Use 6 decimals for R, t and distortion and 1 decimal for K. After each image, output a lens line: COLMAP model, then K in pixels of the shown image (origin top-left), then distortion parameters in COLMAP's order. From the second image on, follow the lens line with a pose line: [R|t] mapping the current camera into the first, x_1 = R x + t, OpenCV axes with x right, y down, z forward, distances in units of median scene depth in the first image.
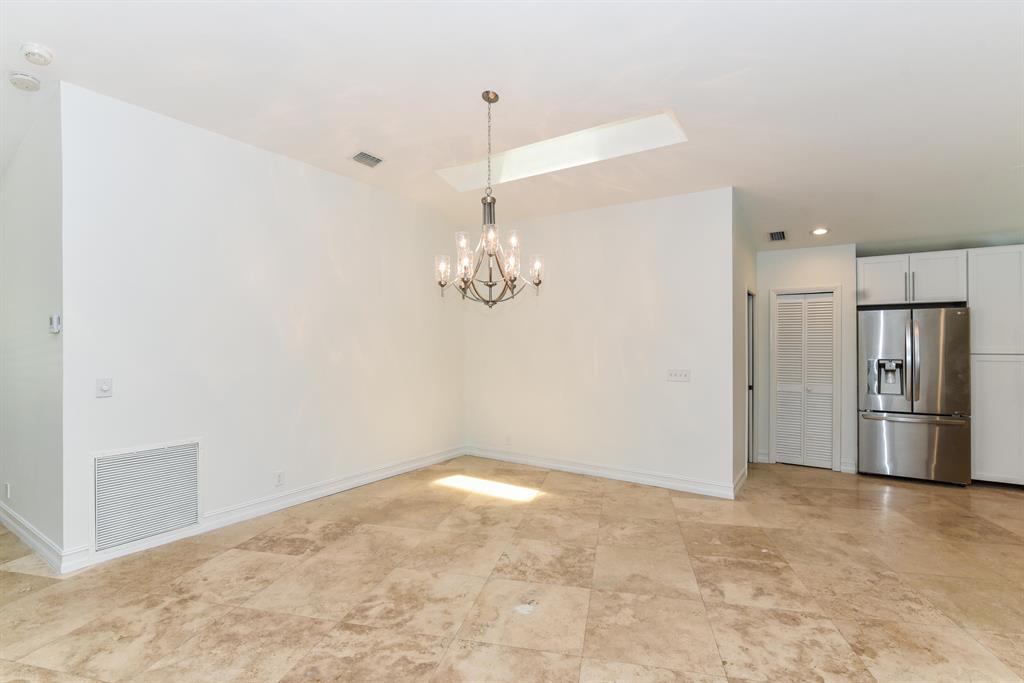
lens RADIAL K [[478.7, 0, 517.7], [0, 478.7, 342.0], [0, 0, 1]] dist [-0.005169, -0.000914]
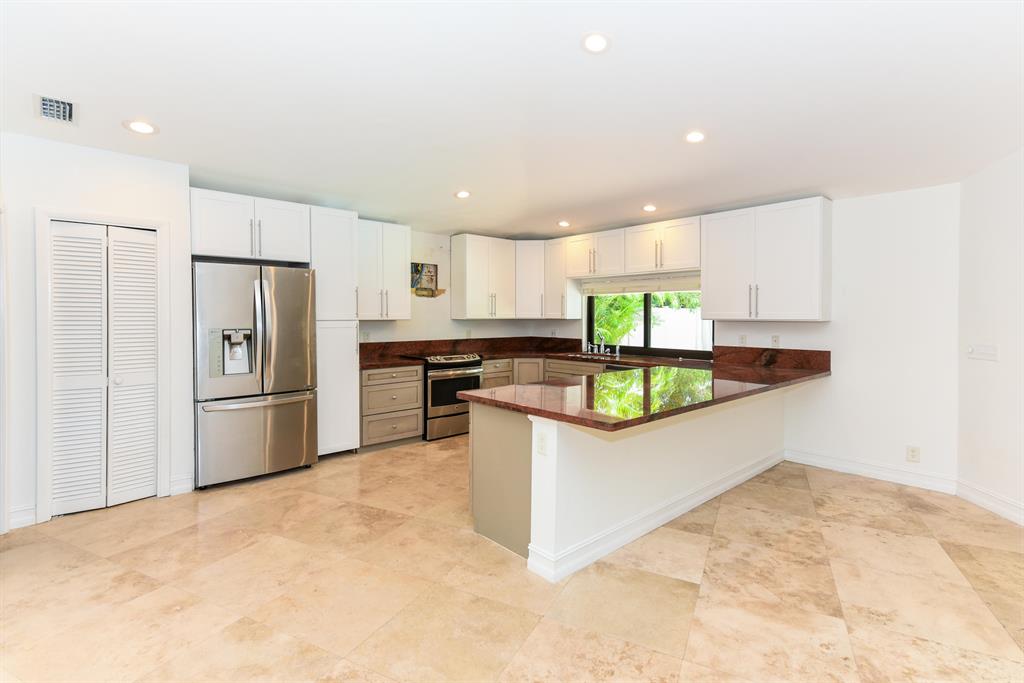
lens RADIAL K [[485.4, 0, 511.9], [0, 485.4, 323.8], [0, 0, 1]] dist [0.013461, 0.000391]
pose [[0.250560, -0.014854, 0.967987, 0.133753], [-0.005261, 0.999847, 0.016705, 0.013109], [-0.968087, -0.009278, 0.250443, 0.378827]]
